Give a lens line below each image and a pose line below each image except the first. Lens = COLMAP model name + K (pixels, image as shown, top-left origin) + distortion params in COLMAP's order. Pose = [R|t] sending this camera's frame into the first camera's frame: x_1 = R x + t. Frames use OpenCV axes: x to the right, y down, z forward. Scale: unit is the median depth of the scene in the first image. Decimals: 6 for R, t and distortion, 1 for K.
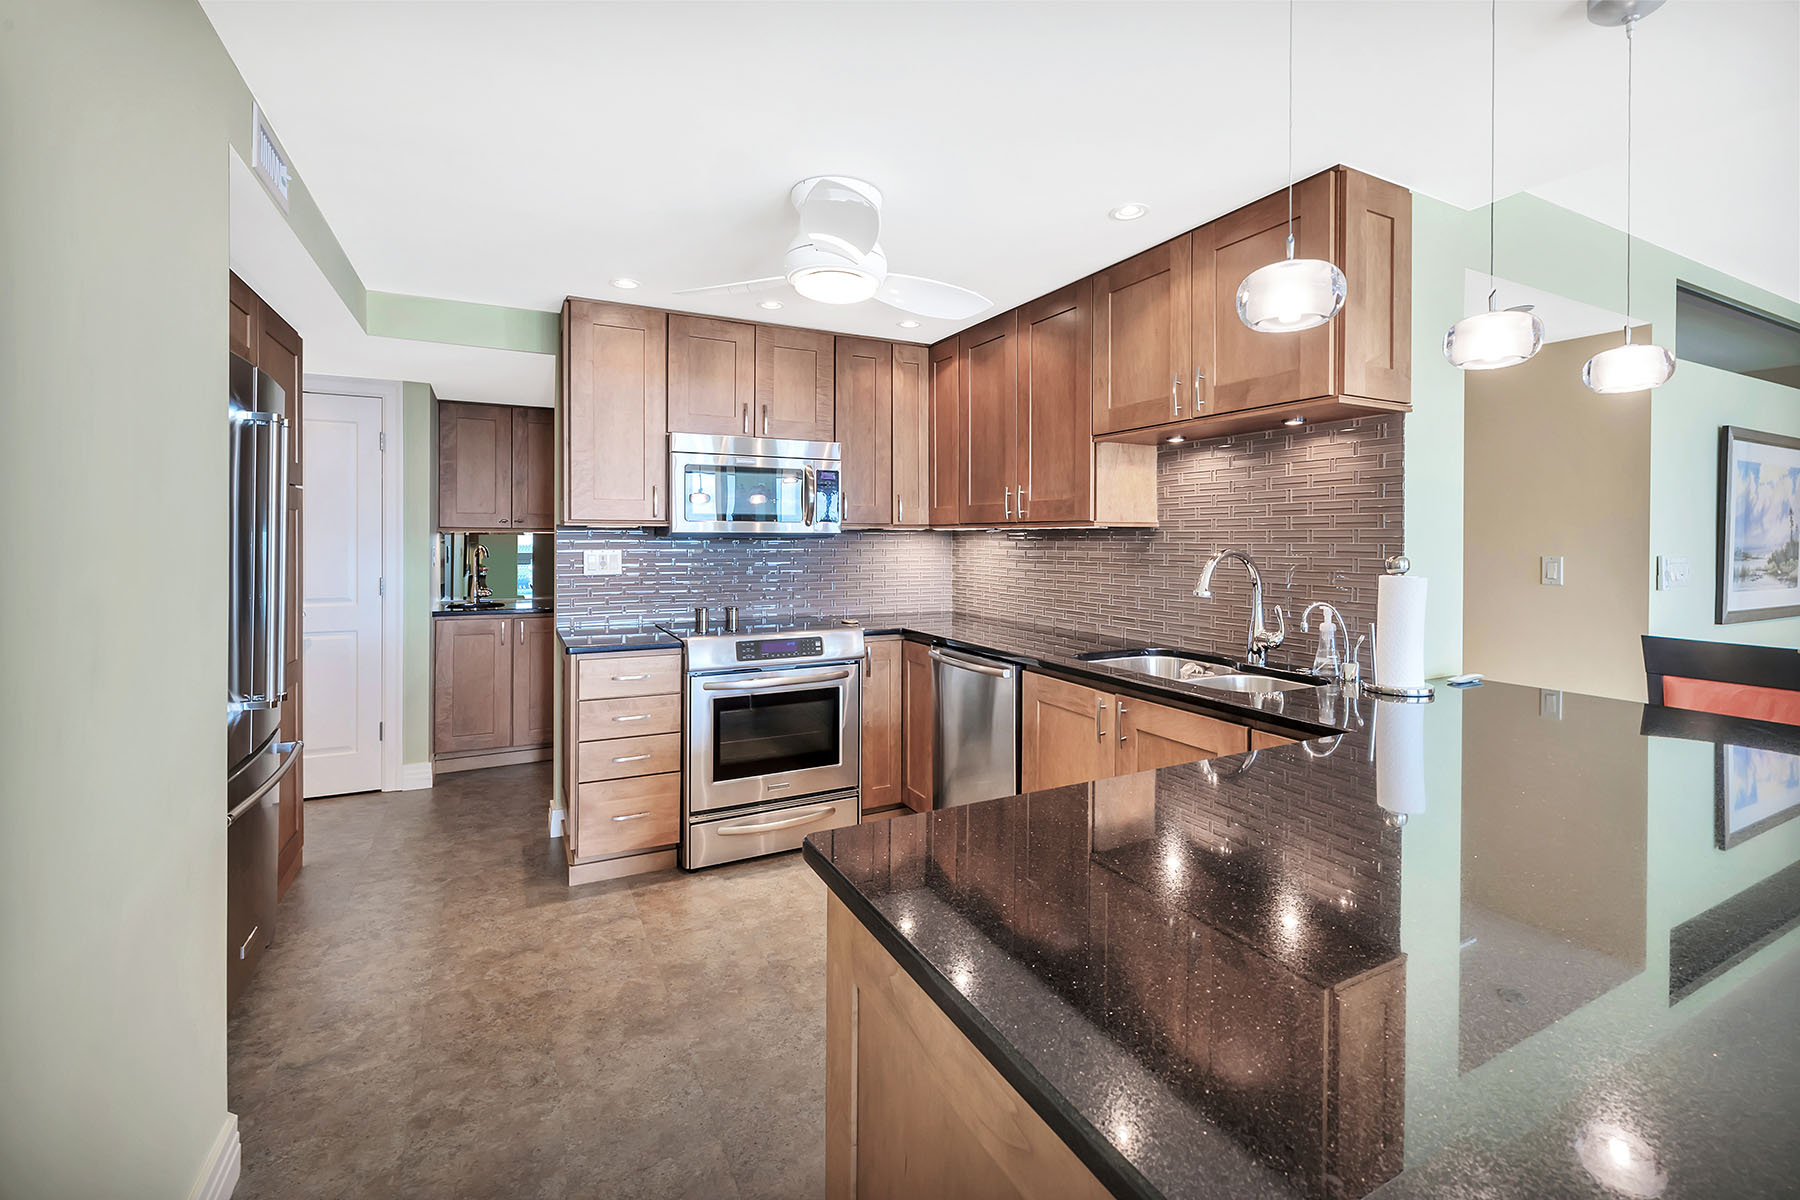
lens RADIAL K [[758.9, 0, 702.6], [0, 758.9, 535.1], [0, 0, 1]] dist [0.000632, 0.000053]
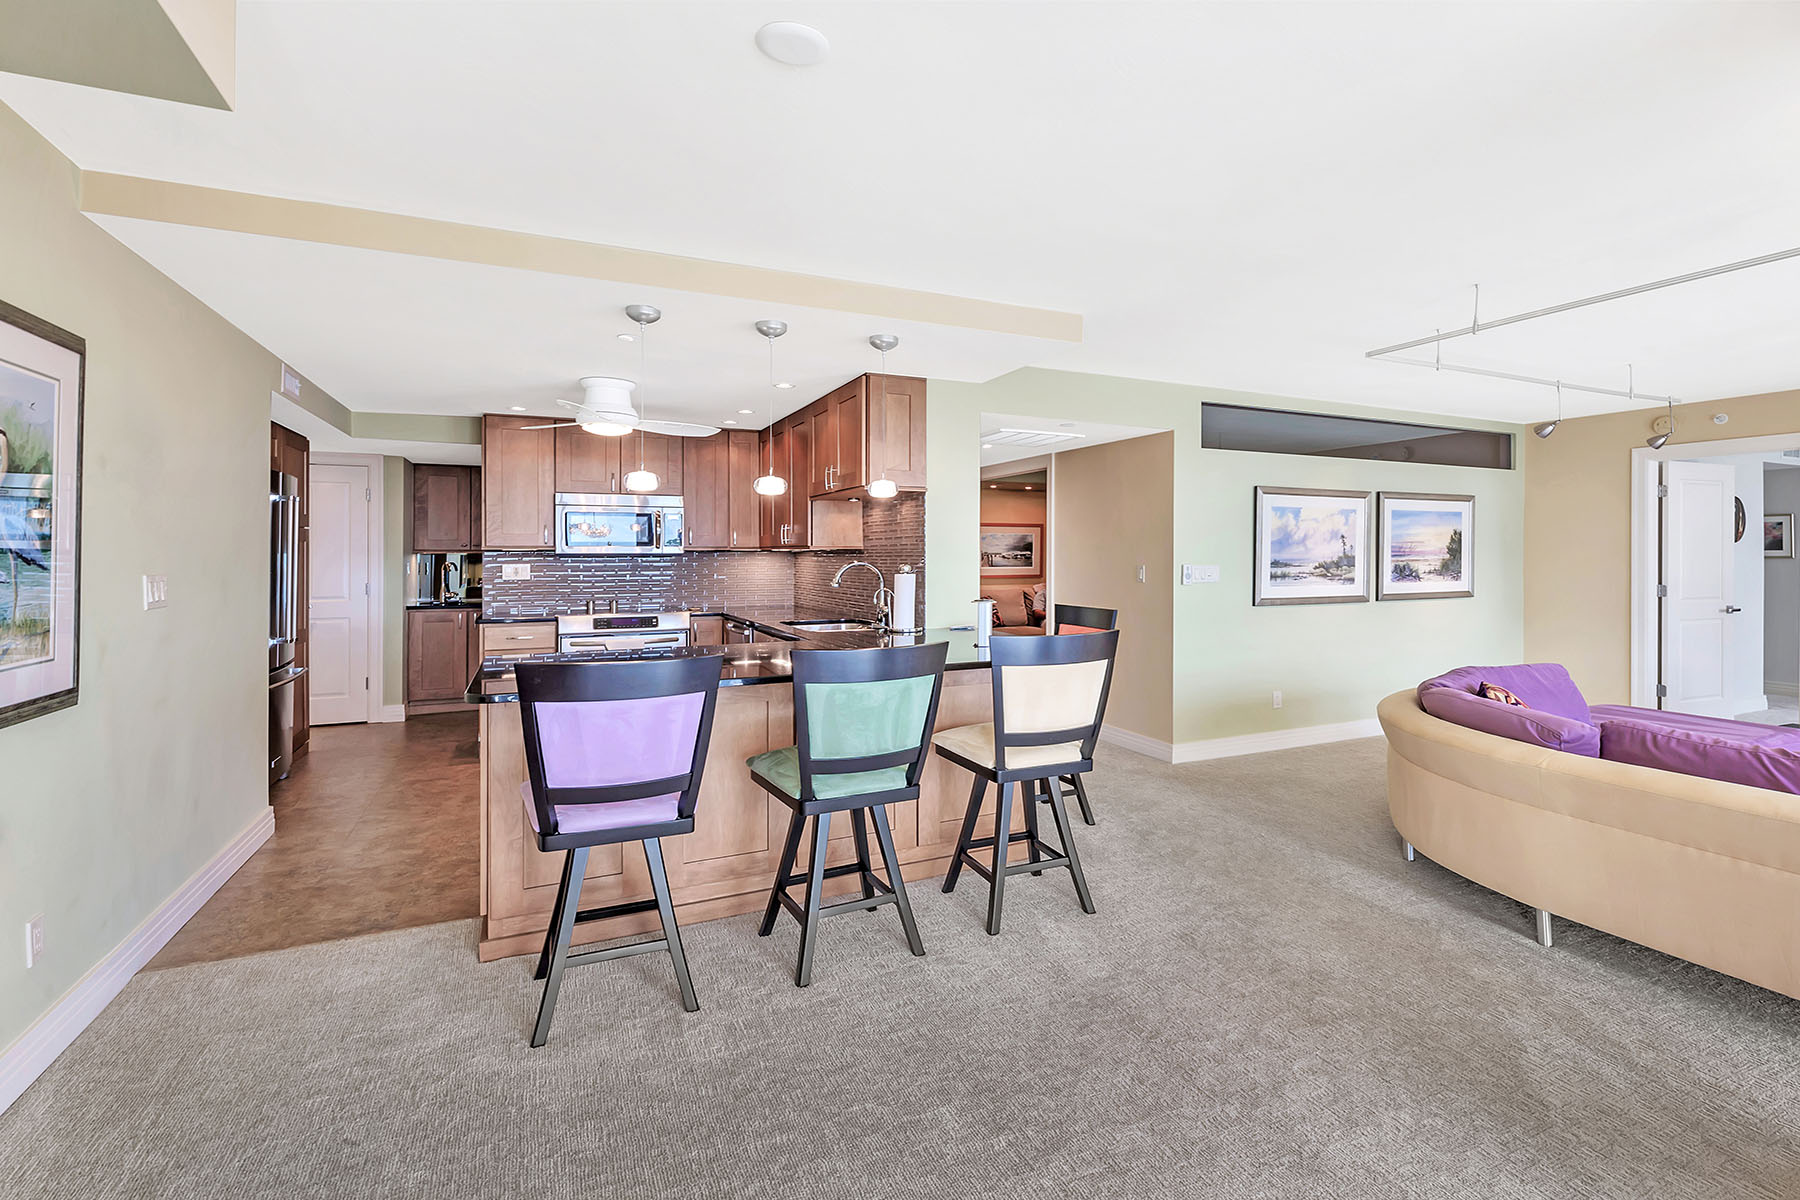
lens RADIAL K [[782.5, 0, 897.3], [0, 782.5, 547.7], [0, 0, 1]] dist [0.000045, 0.000009]
pose [[0.988887, -0.002482, 0.148650, 0.435502], [0.003218, 0.999984, -0.004706, -0.005014], [-0.148636, 0.005132, 0.988879, -0.785294]]
